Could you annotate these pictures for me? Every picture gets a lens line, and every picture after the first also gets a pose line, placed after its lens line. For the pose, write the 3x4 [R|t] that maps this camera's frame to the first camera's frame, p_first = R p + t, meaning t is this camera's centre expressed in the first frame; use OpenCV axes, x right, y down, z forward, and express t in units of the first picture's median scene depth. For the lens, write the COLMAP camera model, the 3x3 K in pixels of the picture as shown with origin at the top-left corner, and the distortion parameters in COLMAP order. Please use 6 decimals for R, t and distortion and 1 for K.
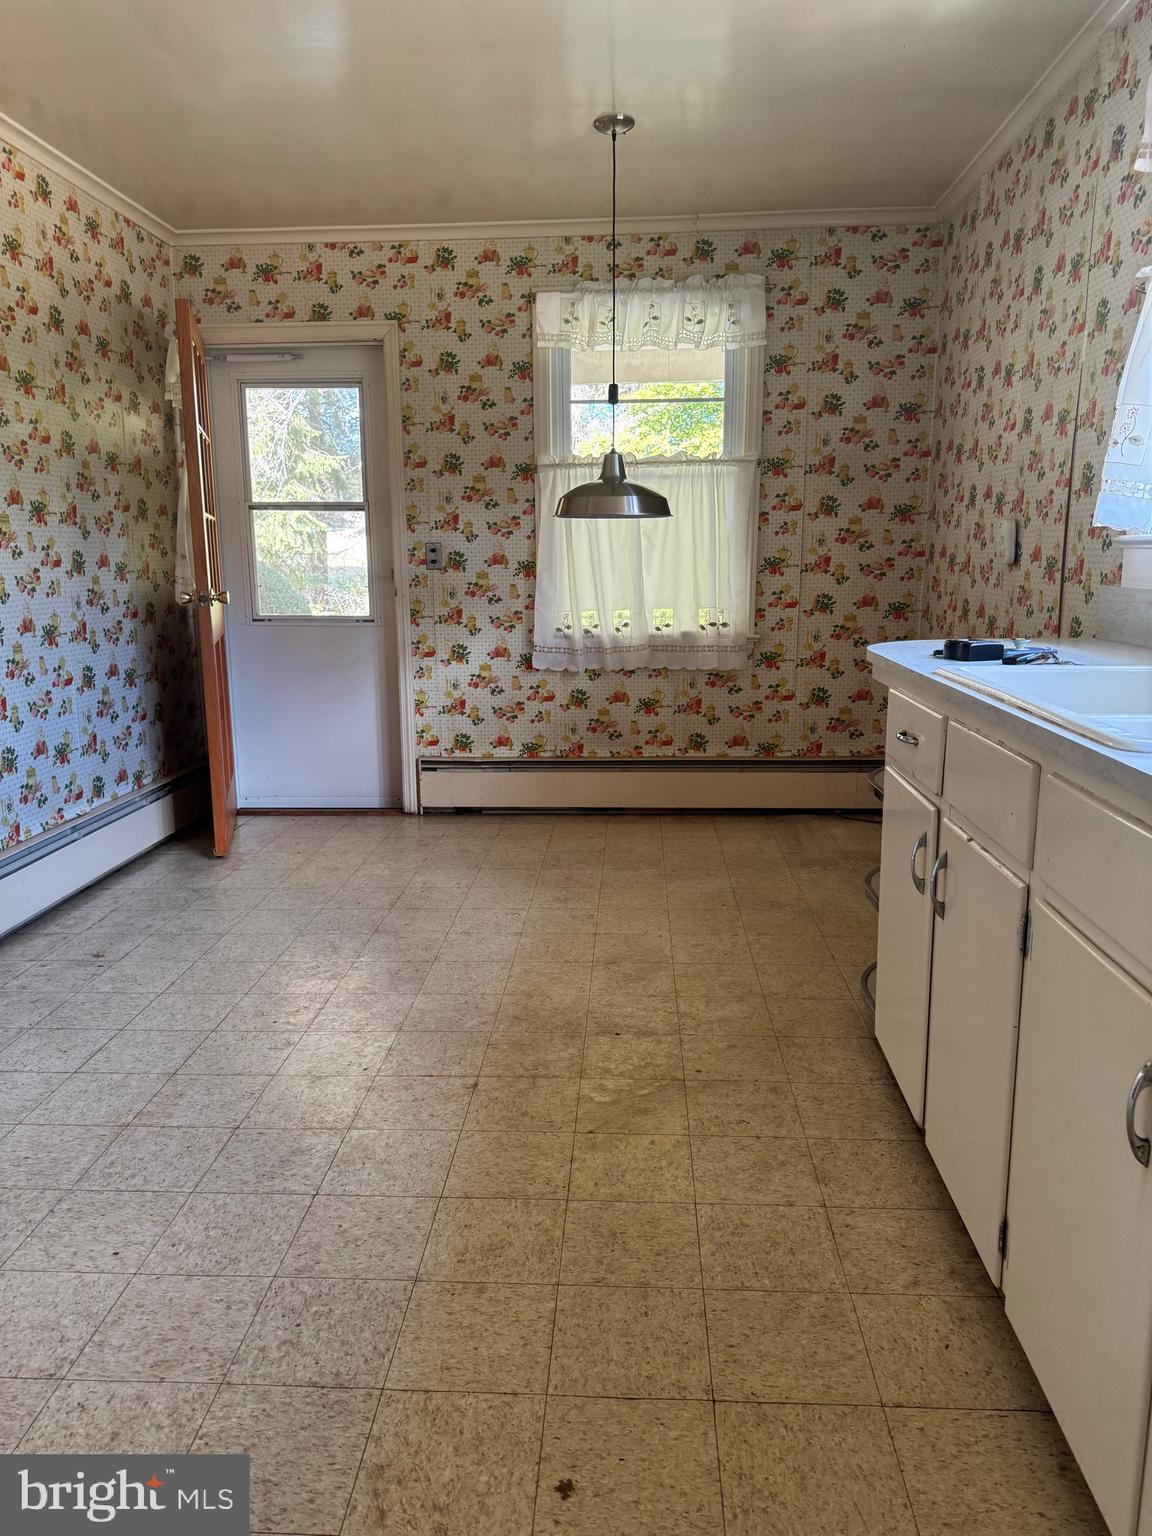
lens RADIAL K [[1086.2, 0, 579.5], [0, 1086.2, 764.8], [0, 0, 1]] dist [0.074610, -0.073272]
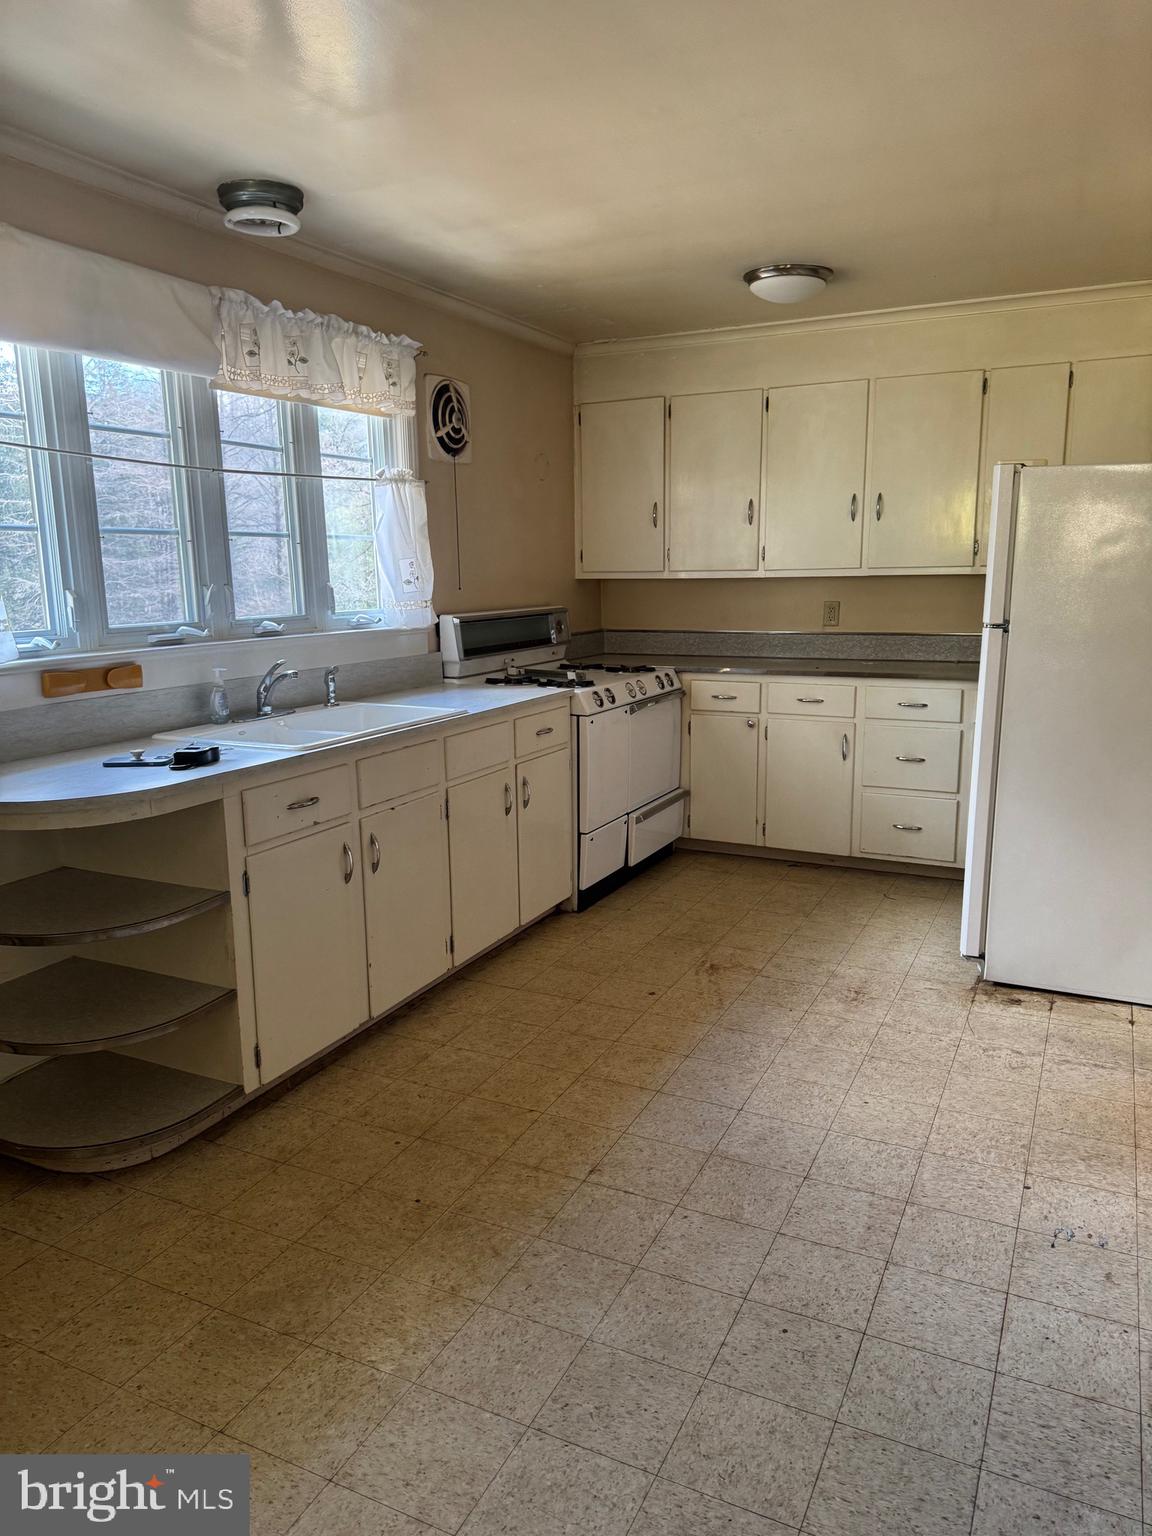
lens RADIAL K [[1086.2, 0, 577.2], [0, 1086.2, 771.2], [0, 0, 1]] dist [0.074610, -0.073272]
pose [[-0.919720, -0.058048, 0.388260, -0.471014], [0.094096, 0.927582, 0.361577, -0.455393], [-0.381132, 0.369083, -0.847653, 1.750901]]
